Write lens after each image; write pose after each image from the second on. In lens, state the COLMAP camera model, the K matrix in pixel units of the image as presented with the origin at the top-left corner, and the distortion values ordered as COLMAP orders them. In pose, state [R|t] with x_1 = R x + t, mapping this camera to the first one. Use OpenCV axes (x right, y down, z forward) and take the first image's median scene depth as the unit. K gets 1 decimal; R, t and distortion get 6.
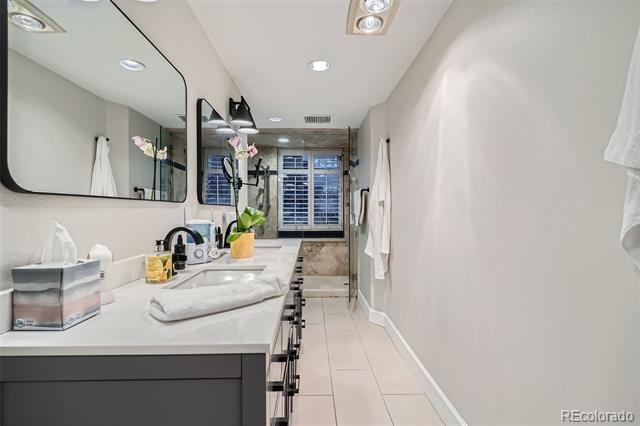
lens RADIAL K [[309.9, 0, 319.5], [0, 309.9, 211.8], [0, 0, 1]] dist [-0.002494, -0.000722]
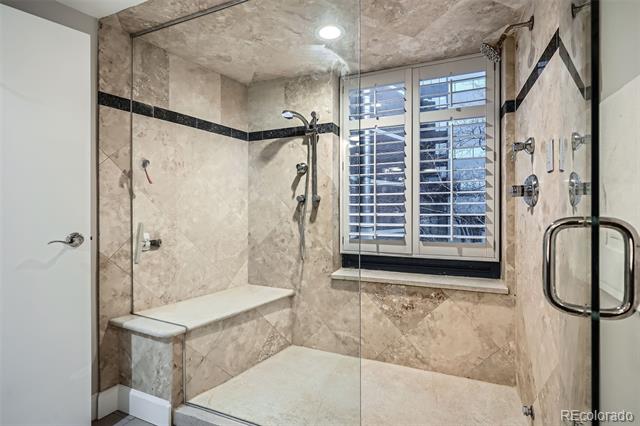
lens RADIAL K [[309.9, 0, 320.5], [0, 309.9, 212.7], [0, 0, 1]] dist [-0.002494, -0.000722]
pose [[0.912249, -0.000260, -0.409635, 0.032530], [-0.002086, 0.999984, -0.005280, 0.002490], [0.409630, 0.005671, 0.912234, 0.572056]]
